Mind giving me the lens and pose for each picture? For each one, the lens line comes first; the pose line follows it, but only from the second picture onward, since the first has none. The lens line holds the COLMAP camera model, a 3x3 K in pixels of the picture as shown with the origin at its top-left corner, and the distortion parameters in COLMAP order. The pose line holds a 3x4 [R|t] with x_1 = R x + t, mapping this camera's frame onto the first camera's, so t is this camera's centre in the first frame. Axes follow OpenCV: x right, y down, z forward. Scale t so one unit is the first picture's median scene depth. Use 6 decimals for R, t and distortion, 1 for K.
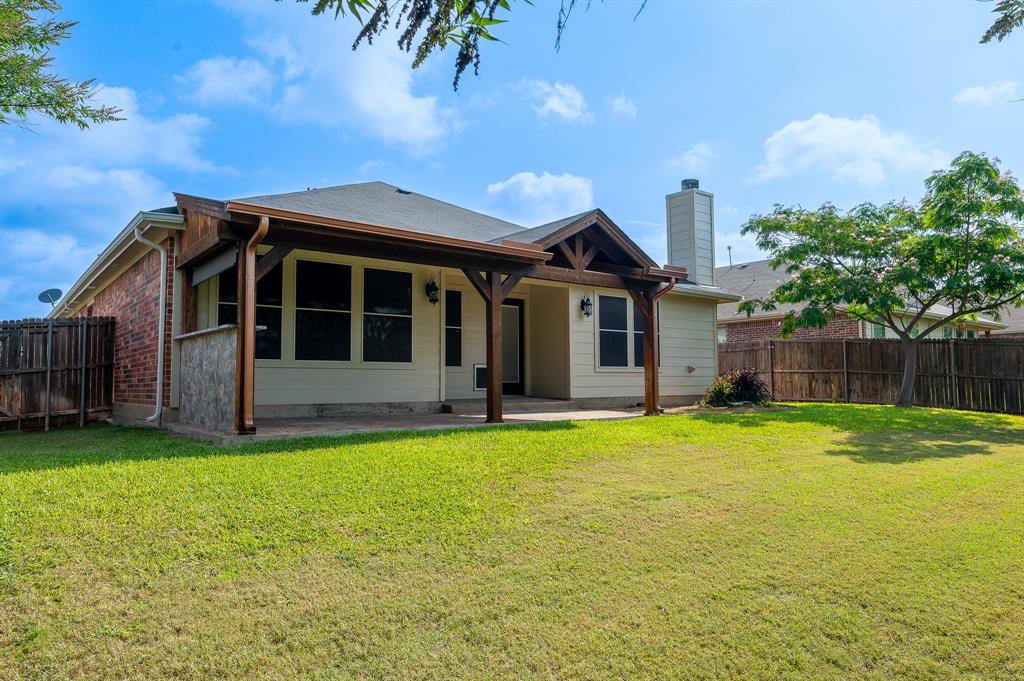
lens RADIAL K [[662.8, 0, 512.0], [0, 662.8, 340.5], [0, 0, 1]] dist [-0.000617, -0.000061]
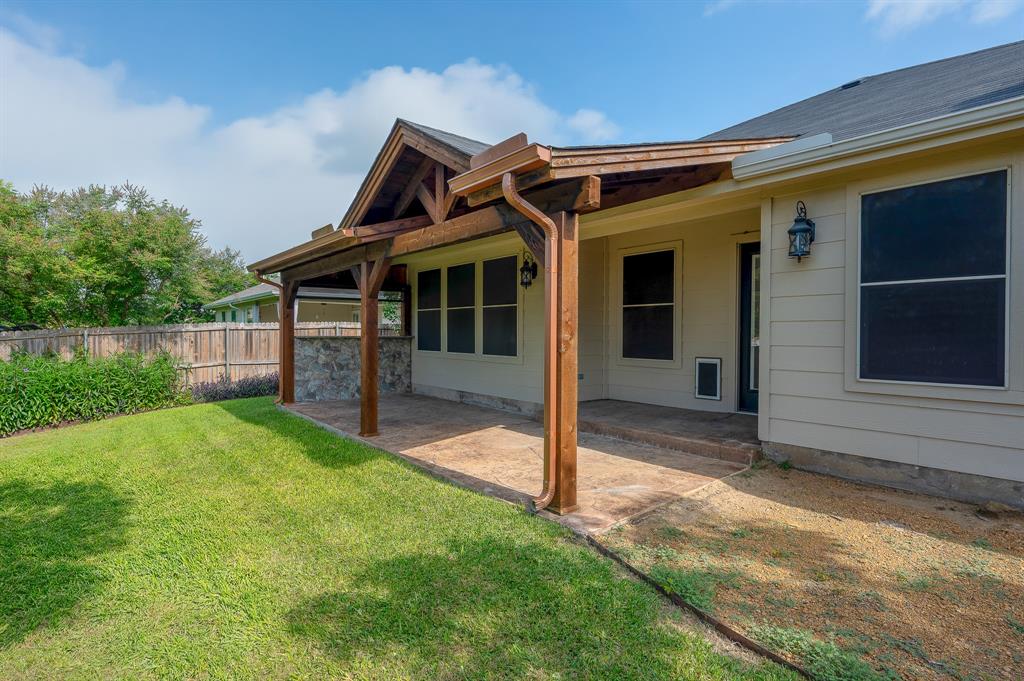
lens RADIAL K [[504.1, 0, 512.0], [0, 504.1, 340.5], [0, 0, 1]] dist [0.000581, 0.000258]
pose [[0.020906, 0.016608, -0.999643, 0.534664], [0.063063, 0.997849, 0.017897, -0.000833], [0.997791, -0.063415, 0.019814, 0.997393]]
